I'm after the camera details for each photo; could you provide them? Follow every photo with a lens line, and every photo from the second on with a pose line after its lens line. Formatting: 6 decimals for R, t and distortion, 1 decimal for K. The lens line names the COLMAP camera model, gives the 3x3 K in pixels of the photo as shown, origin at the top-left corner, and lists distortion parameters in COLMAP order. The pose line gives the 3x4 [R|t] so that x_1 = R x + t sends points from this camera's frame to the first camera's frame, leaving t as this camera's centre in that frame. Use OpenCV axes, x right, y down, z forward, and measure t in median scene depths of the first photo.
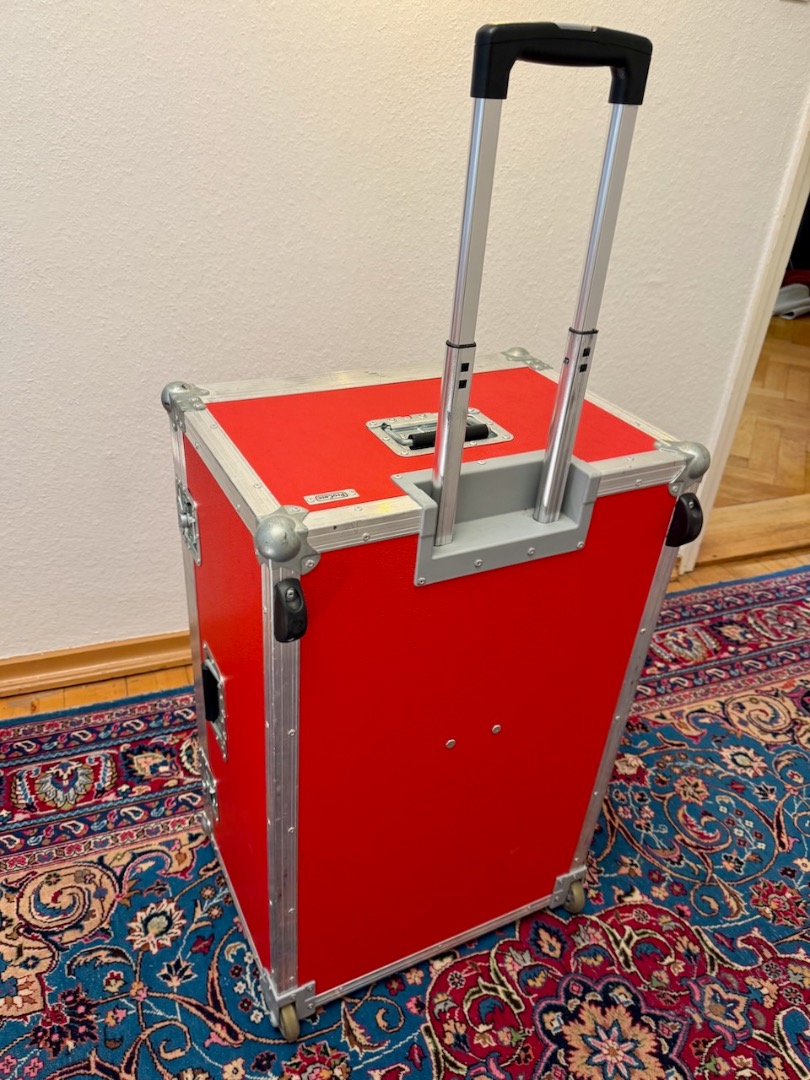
lens RADIAL K [[794.8, 0, 382.5], [0, 794.8, 558.2], [0, 0, 1]] dist [-0.002431, -0.008428]
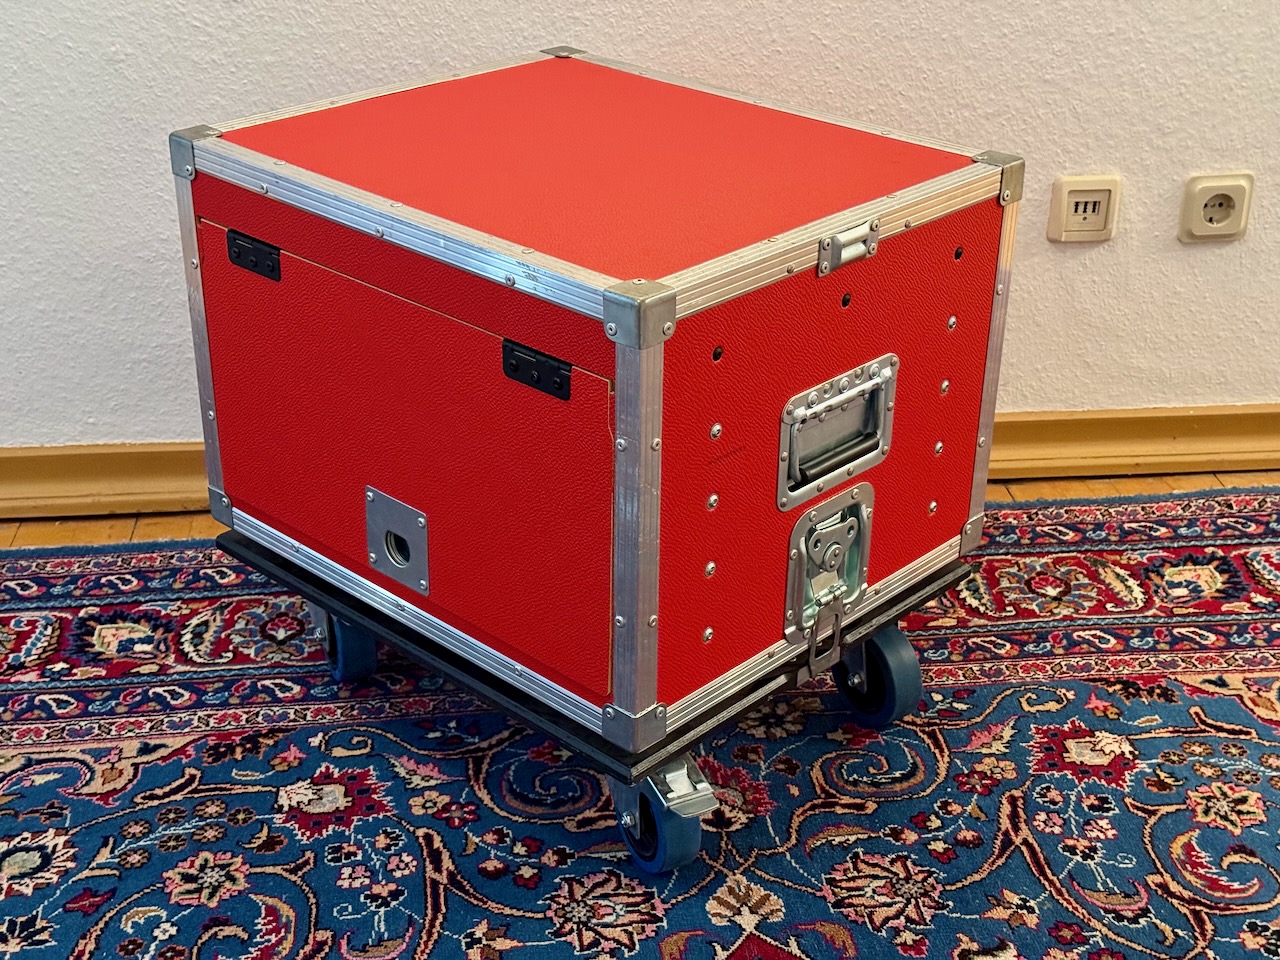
lens RADIAL K [[1731.5, 0, 651.5], [0, 1731.5, 478.9], [0, 0, 1]] dist [0.220983, -0.514271]
pose [[0.971117, 0.060014, -0.230933, 0.320761], [-0.085441, 0.991137, -0.101722, 0.259557], [0.222781, 0.118515, 0.967638, -0.047811]]
